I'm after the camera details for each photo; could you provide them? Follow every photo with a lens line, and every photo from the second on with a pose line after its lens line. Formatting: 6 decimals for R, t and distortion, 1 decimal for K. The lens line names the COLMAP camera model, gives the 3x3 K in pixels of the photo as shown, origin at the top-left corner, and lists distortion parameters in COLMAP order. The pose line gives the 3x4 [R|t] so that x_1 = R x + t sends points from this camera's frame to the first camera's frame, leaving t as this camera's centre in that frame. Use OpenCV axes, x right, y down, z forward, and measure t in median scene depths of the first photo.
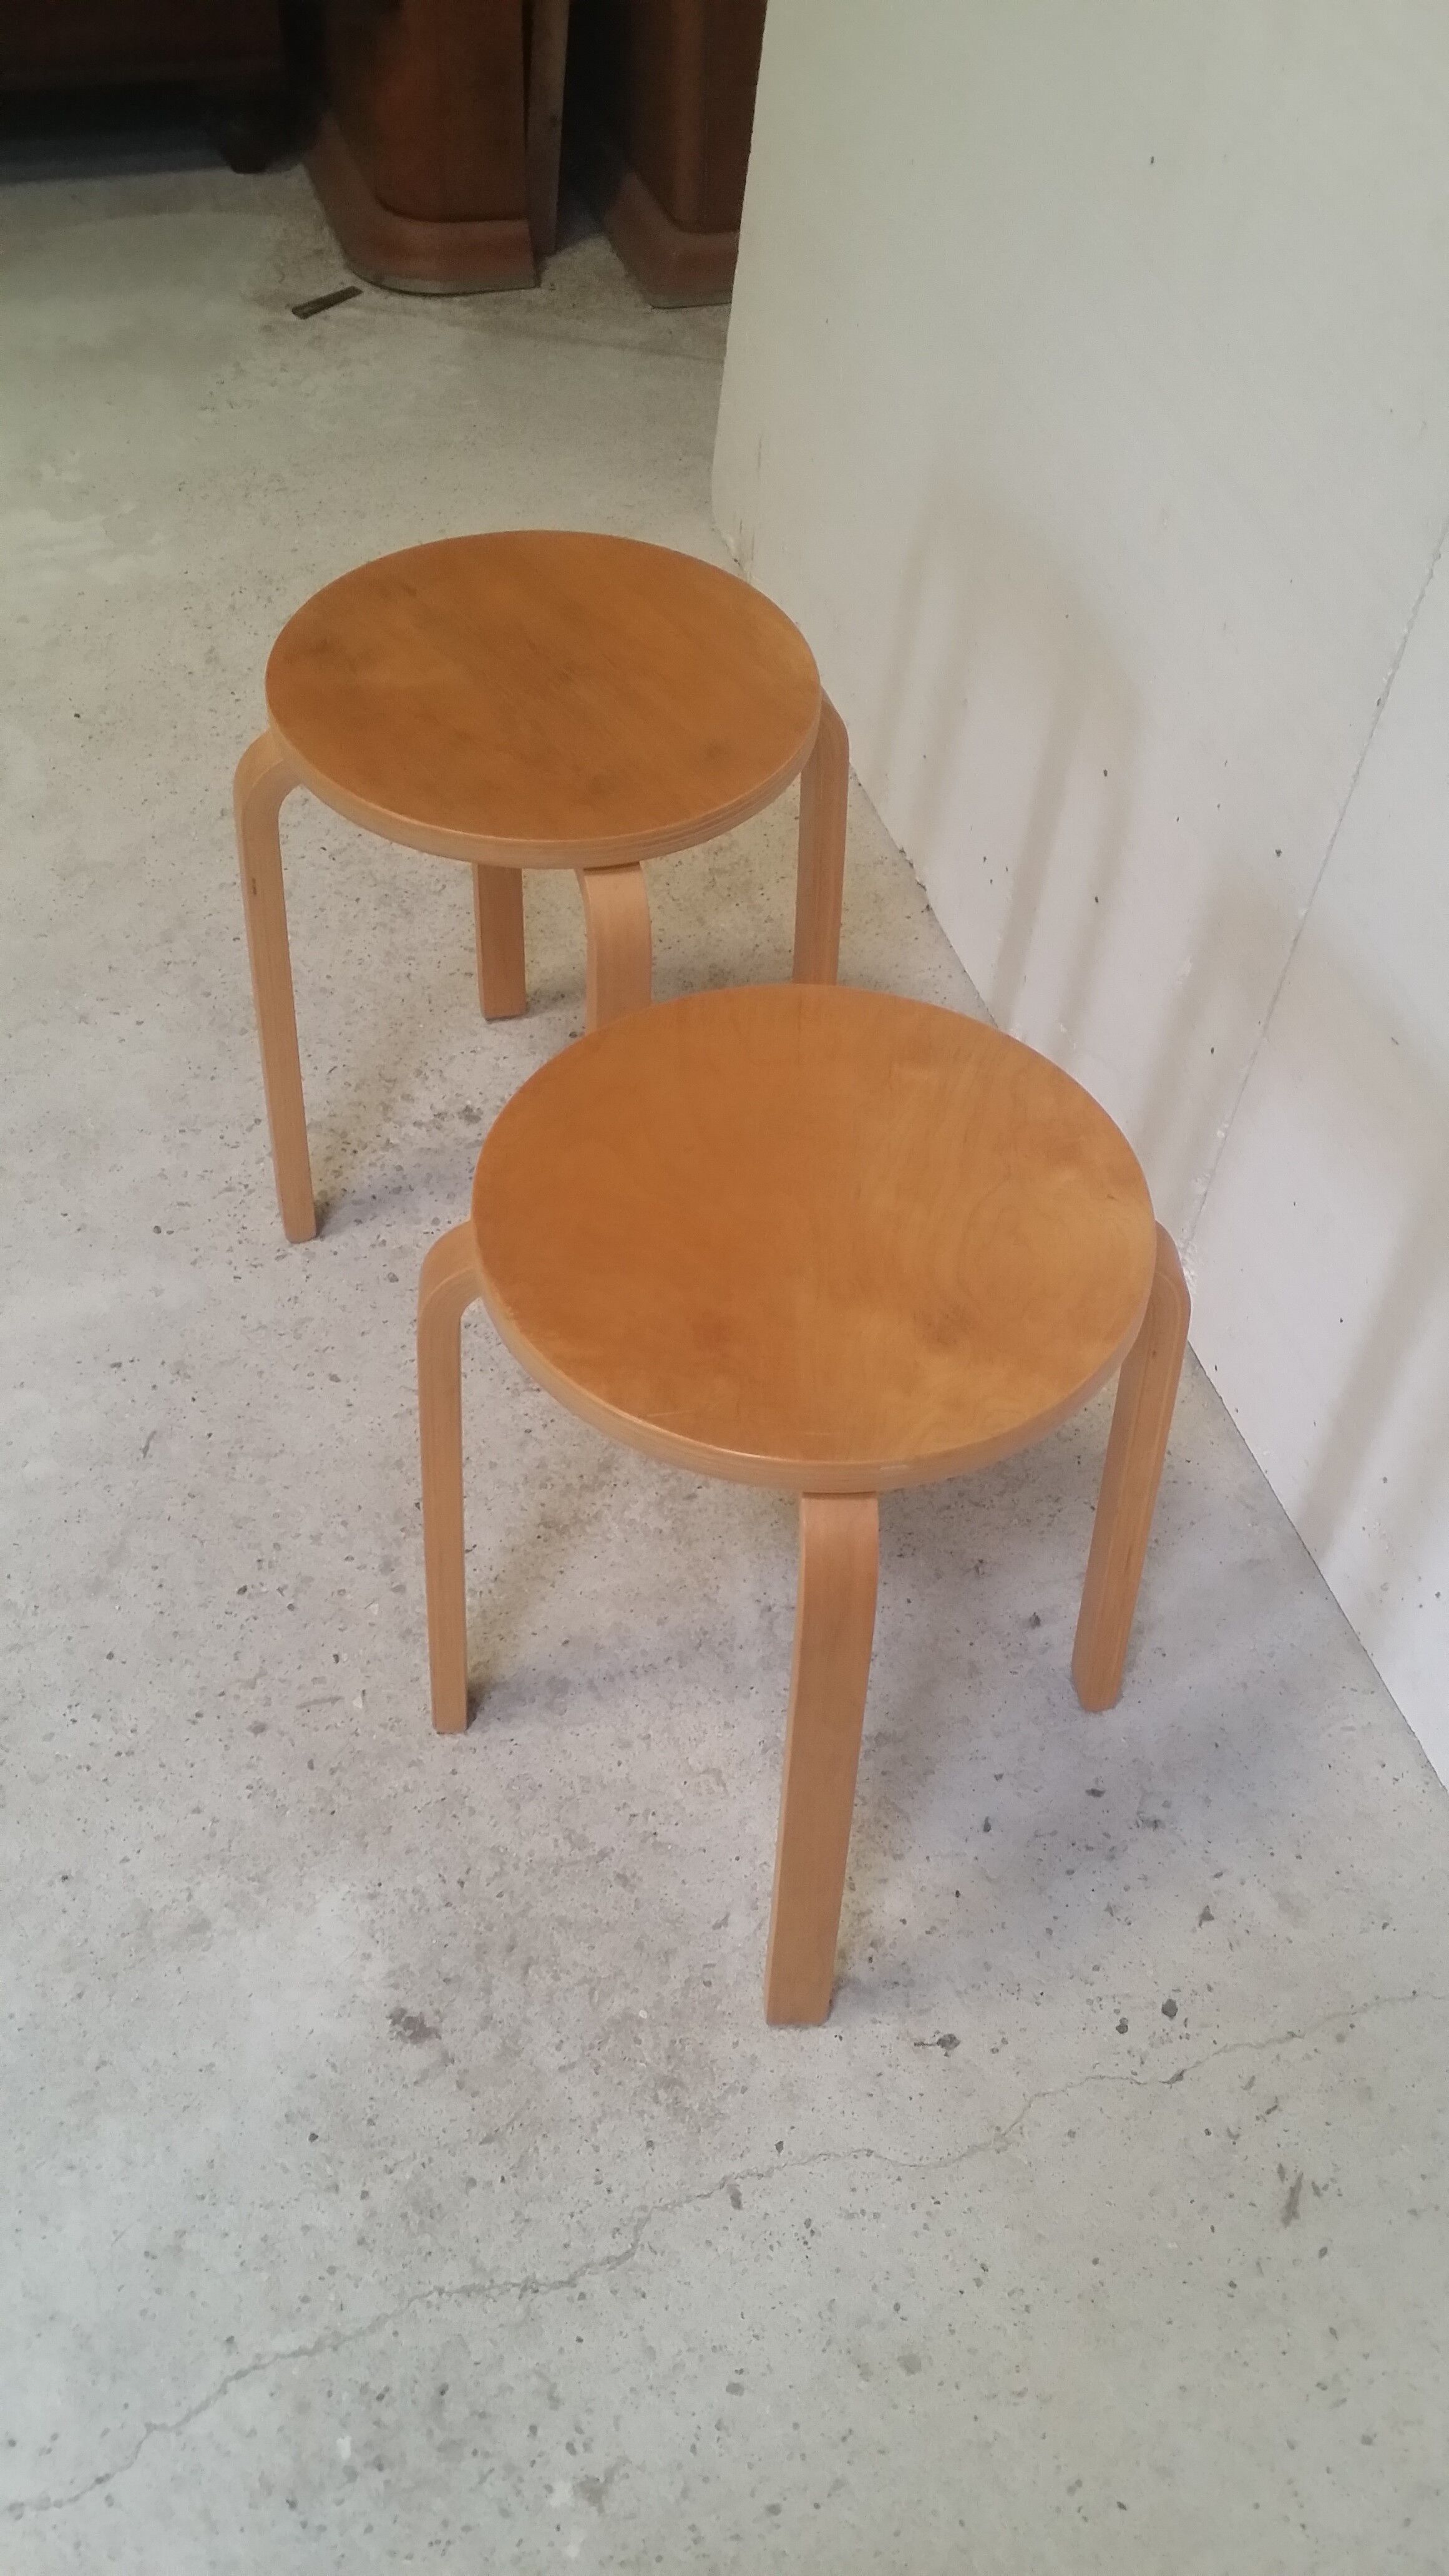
lens RADIAL K [[2319.0, 0, 765.3], [0, 2319.0, 1302.5], [0, 0, 1]] dist [0.078627, -0.172145]
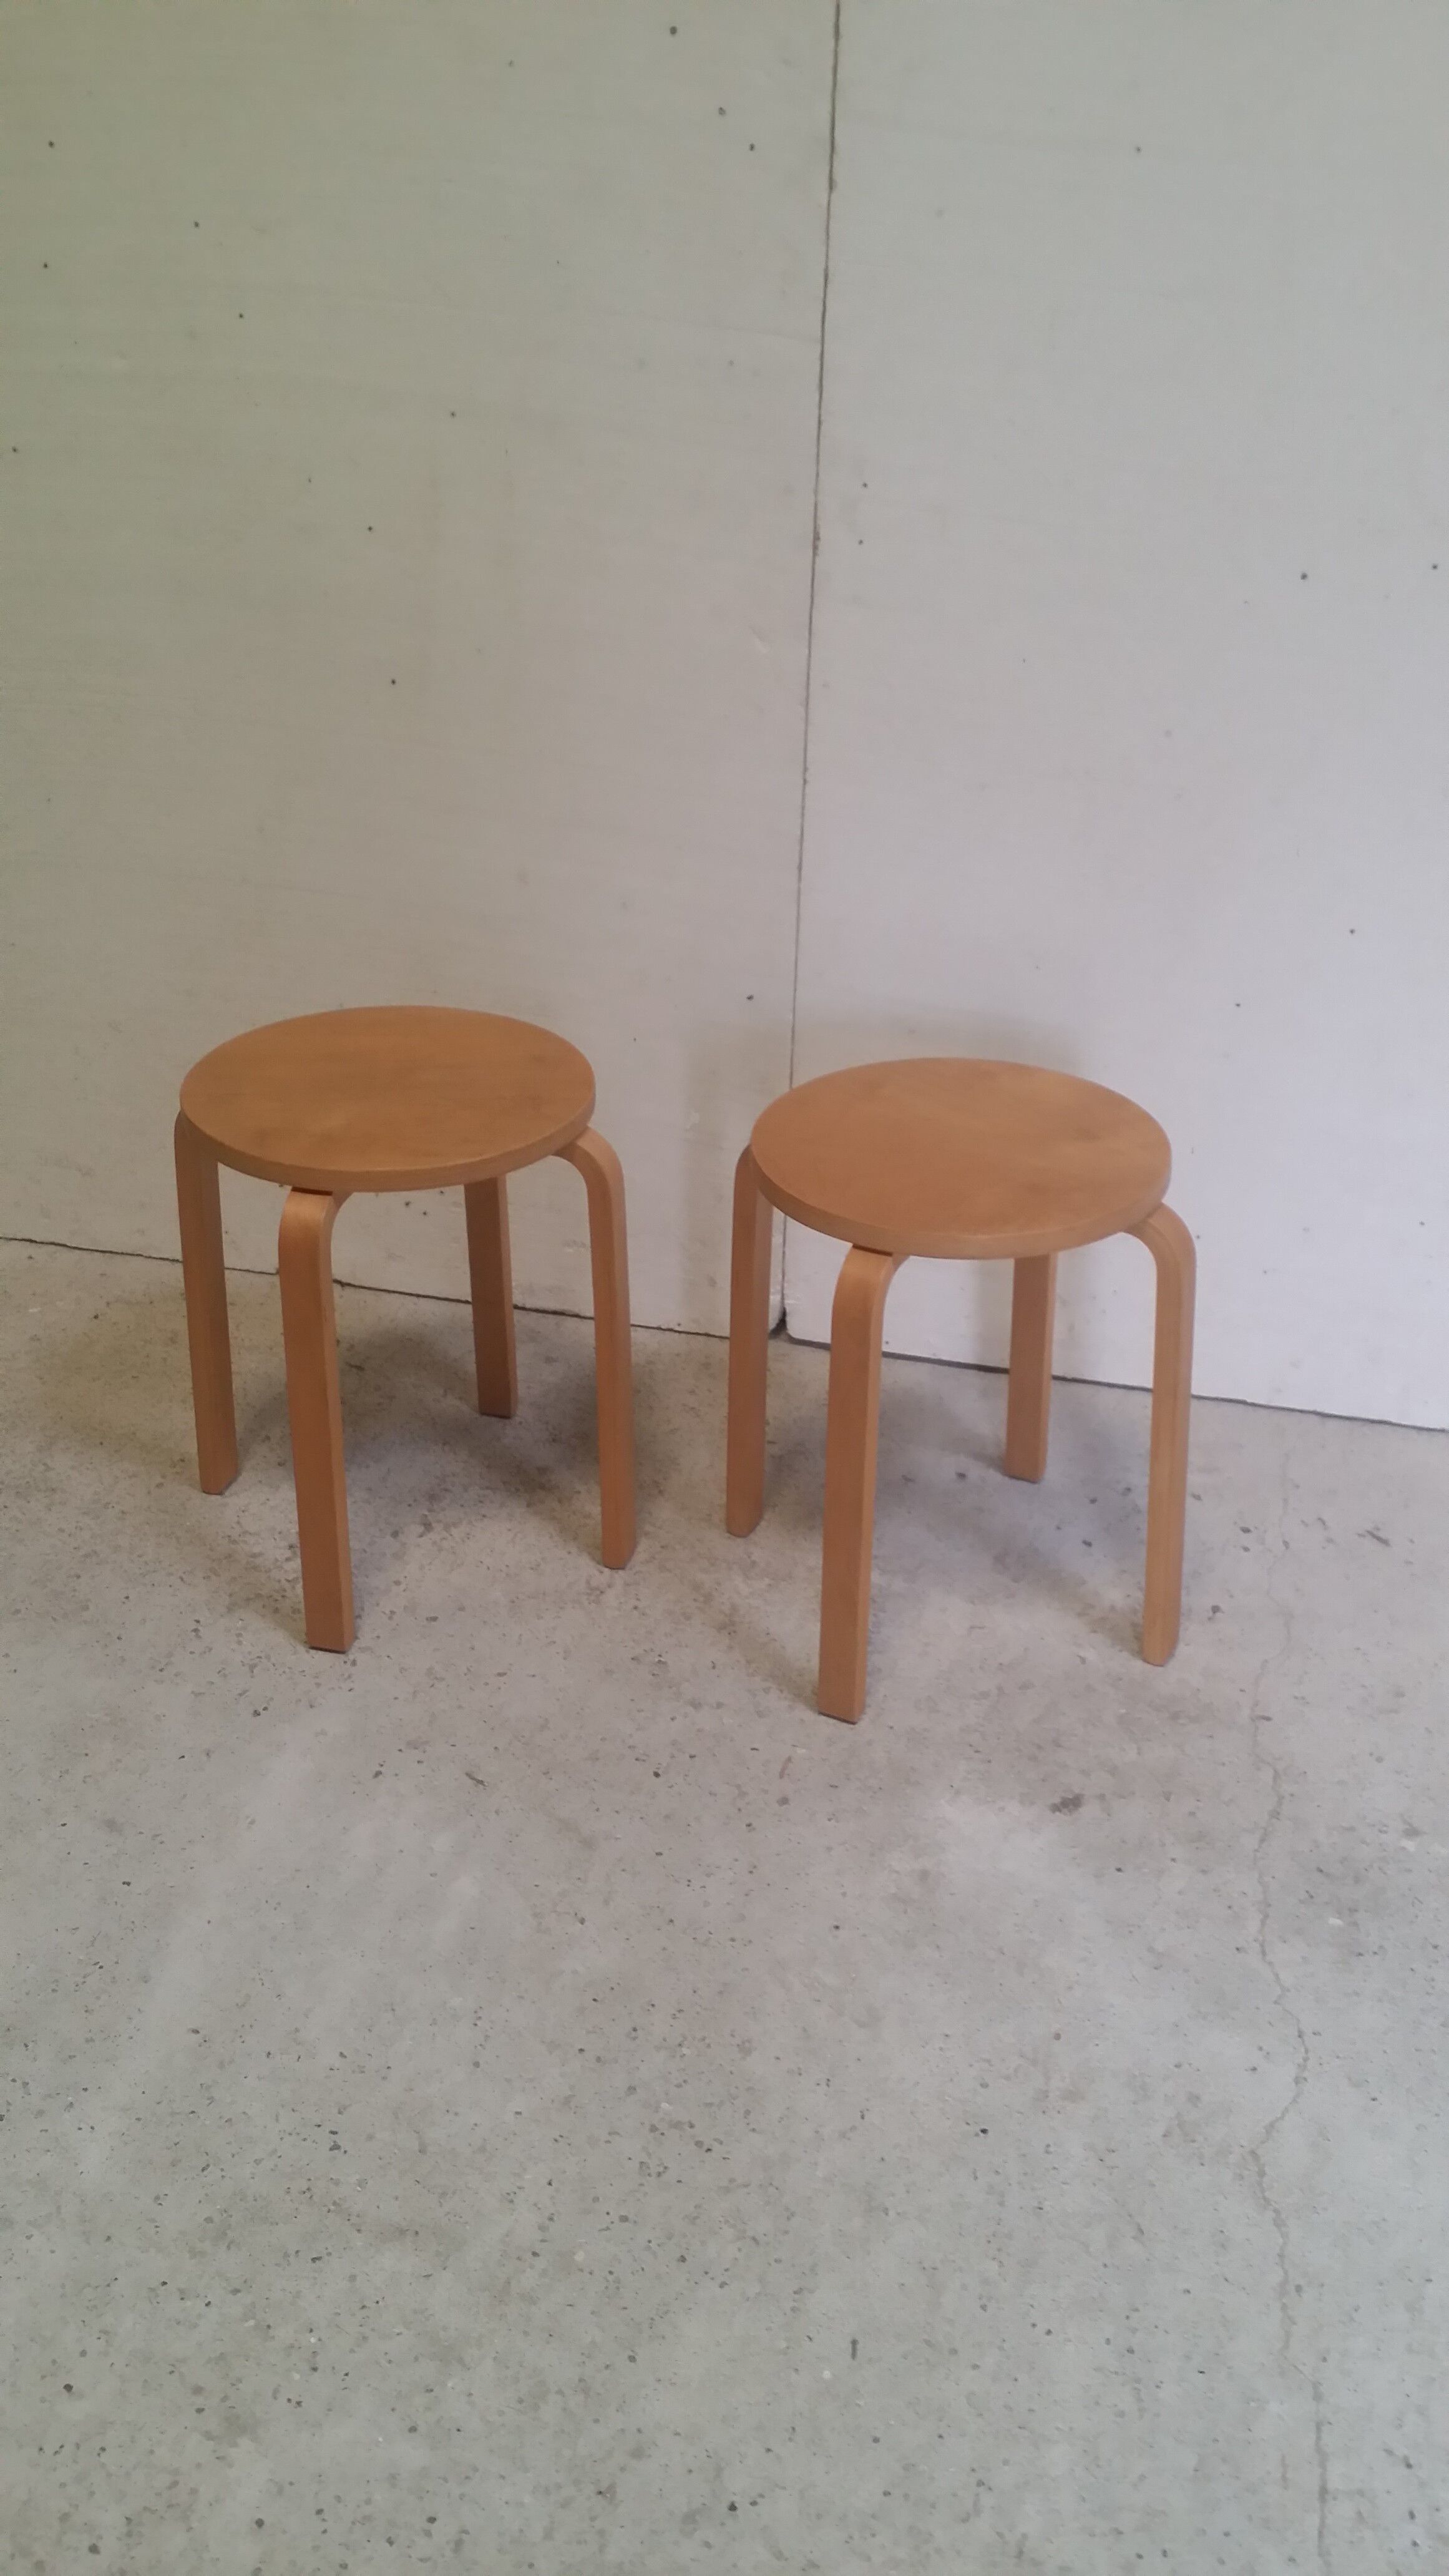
lens RADIAL K [[2319.0, 0, 766.7], [0, 2319.0, 1308.8], [0, 0, 1]] dist [0.078627, -0.172145]
pose [[0.519648, -0.451321, 0.725448, -1.135344], [0.636039, 0.771276, 0.024229, -0.069575], [-0.570456, 0.448823, 0.687850, 0.006816]]
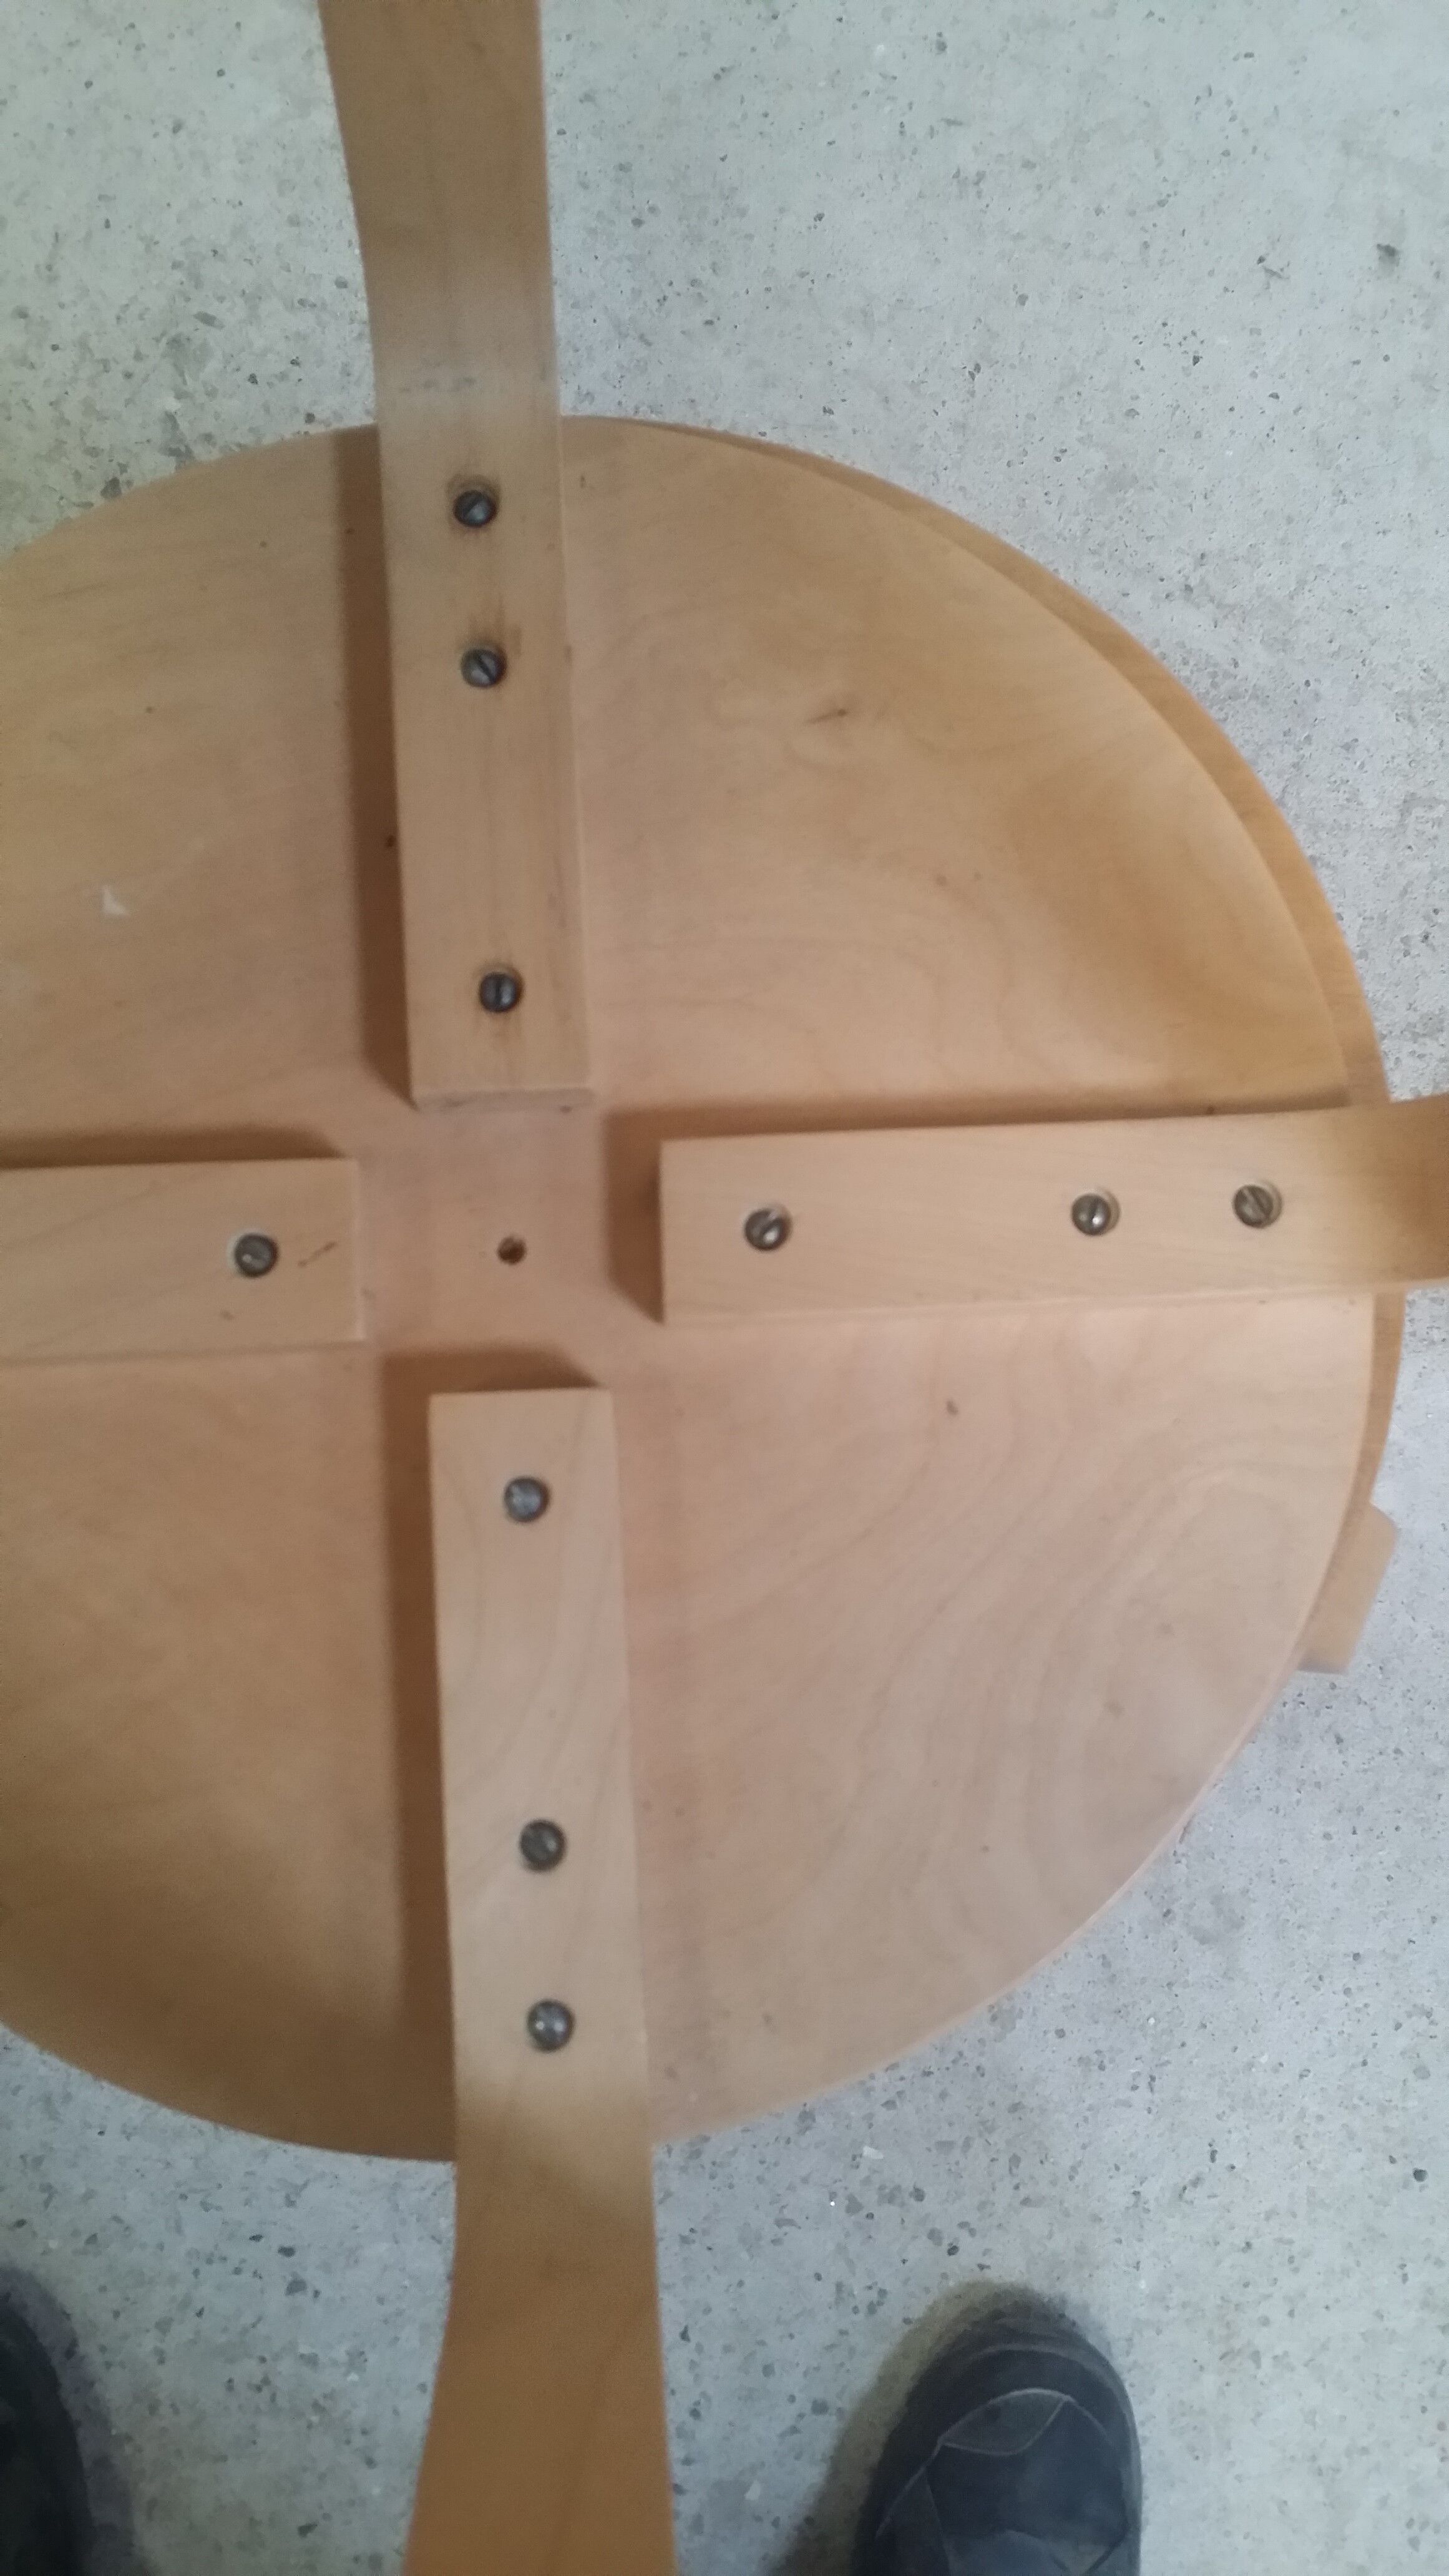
lens RADIAL K [[2319.0, 0, 763.7], [0, 2319.0, 1285.4], [0, 0, 1]] dist [0.078627, -0.172145]
pose [[0.486227, -0.868803, 0.093617, -0.328431], [0.601643, 0.410542, 0.685186, -0.347592], [-0.633726, -0.276832, 0.722327, 0.650940]]
